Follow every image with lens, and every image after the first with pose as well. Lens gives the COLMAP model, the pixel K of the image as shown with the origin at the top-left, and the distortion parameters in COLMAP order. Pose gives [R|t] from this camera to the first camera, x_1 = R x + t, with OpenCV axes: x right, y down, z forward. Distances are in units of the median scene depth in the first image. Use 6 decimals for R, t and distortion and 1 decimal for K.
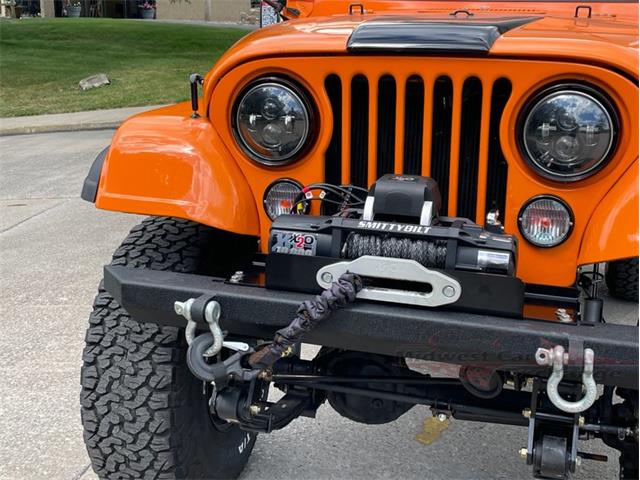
lens RADIAL K [[843.7, 0, 320.0], [0, 843.7, 240.0], [0, 0, 1]] dist [0.104245, -0.036942]
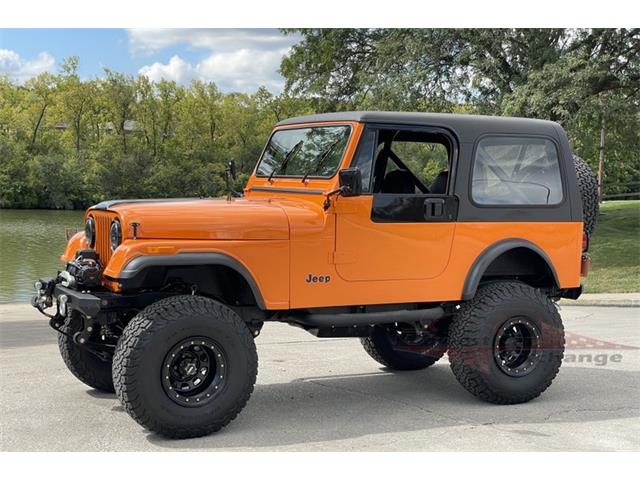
lens RADIAL K [[1014.8, 0, 320.0], [0, 1014.8, 240.0], [0, 0, 1]] dist [0.107638, -0.042286]
pose [[0.692346, 0.039816, -0.720467, 3.375080], [-0.186592, 0.974394, -0.125460, 0.202092], [0.697023, 0.221295, 0.682047, -0.935401]]
